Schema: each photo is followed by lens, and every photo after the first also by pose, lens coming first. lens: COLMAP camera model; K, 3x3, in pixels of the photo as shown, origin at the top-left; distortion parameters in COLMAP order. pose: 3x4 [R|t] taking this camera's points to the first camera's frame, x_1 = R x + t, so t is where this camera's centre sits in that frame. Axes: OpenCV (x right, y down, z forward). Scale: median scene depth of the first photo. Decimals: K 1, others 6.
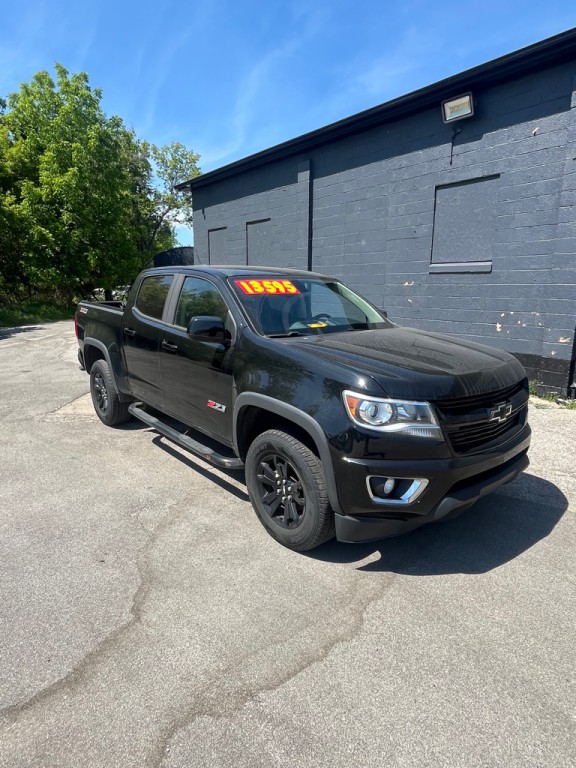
lens RADIAL K [[459.7, 0, 292.8], [0, 459.7, 382.4], [0, 0, 1]] dist [-0.002170, -0.001994]
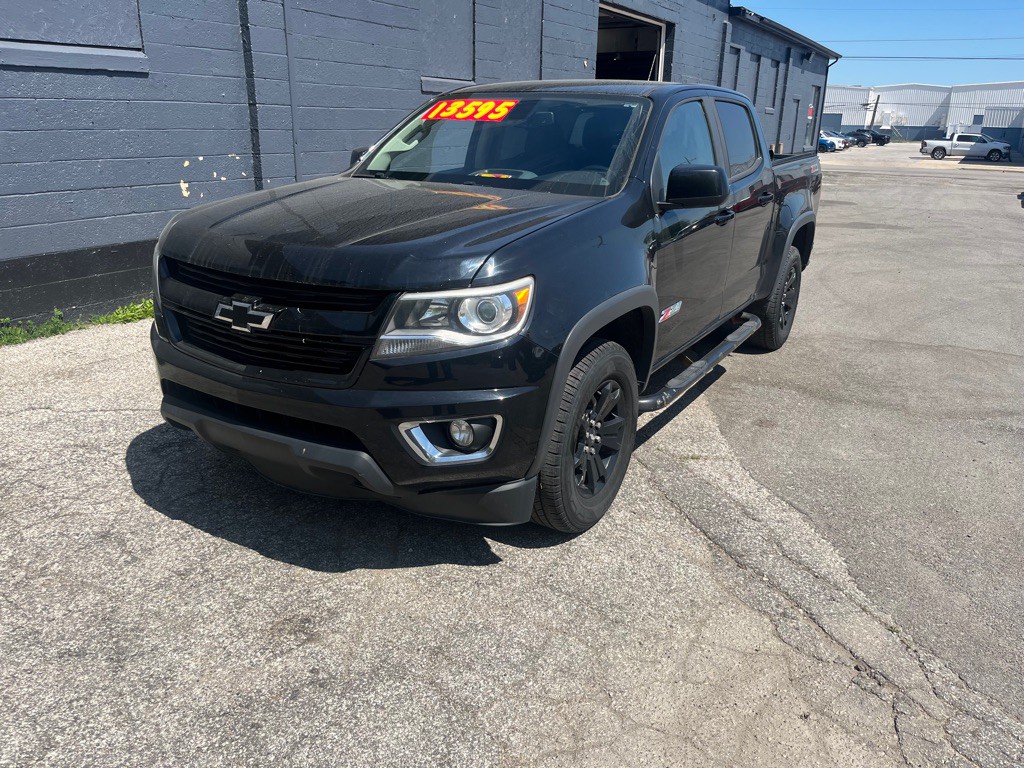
lens RADIAL K [[777.2, 0, 508.3], [0, 777.2, 378.6], [0, 0, 1]] dist [0.065439, -0.094192]
pose [[-0.375629, -0.302756, 0.875923, -0.480924], [0.169431, 0.906773, 0.386078, -0.189195], [-0.911151, 0.293431, -0.289314, 0.910043]]
